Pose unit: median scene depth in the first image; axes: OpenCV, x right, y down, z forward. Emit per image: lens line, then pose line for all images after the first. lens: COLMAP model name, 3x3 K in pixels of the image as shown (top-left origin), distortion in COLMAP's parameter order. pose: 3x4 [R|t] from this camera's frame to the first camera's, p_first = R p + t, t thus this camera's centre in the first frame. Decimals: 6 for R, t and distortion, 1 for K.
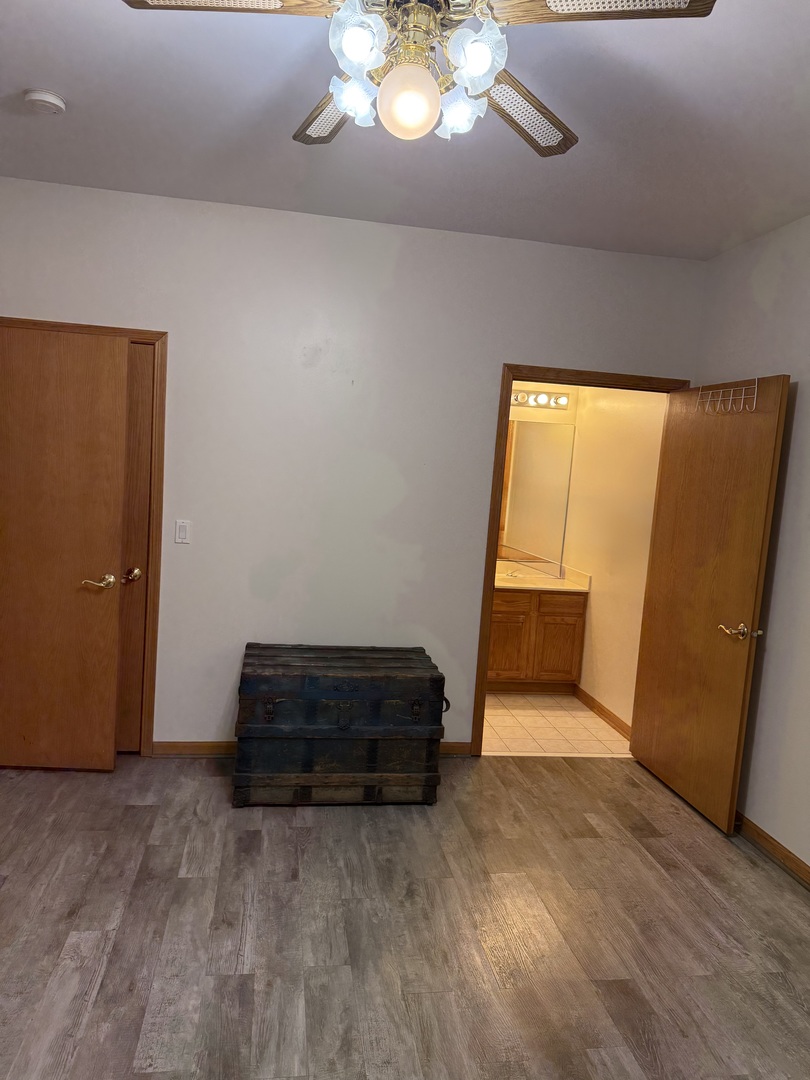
lens RADIAL K [[770.4, 0, 405.0], [0, 770.4, 540.0], [0, 0, 1]] dist [0.008438, -0.004439]
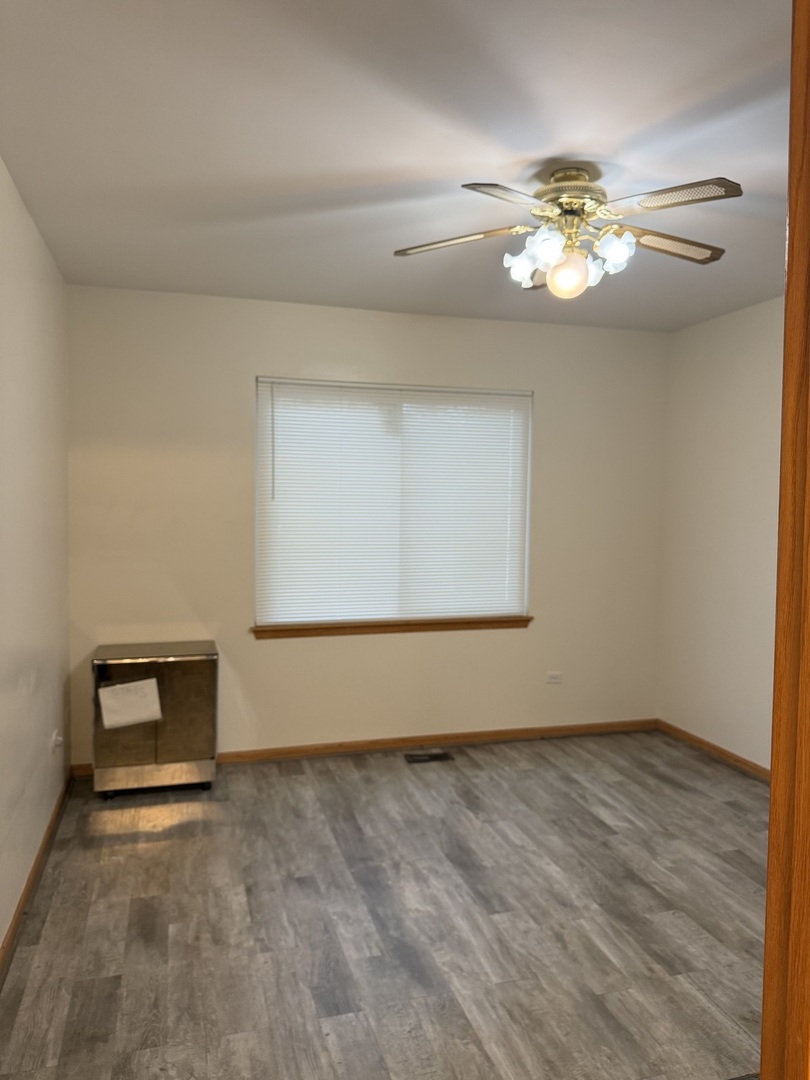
lens RADIAL K [[770.4, 0, 405.0], [0, 770.4, 540.0], [0, 0, 1]] dist [0.008438, -0.004439]
pose [[-0.988281, -0.076626, -0.132020, 0.379681], [-0.096070, 0.984332, 0.147853, -0.181878], [0.118622, 0.158803, -0.980158, 1.959426]]
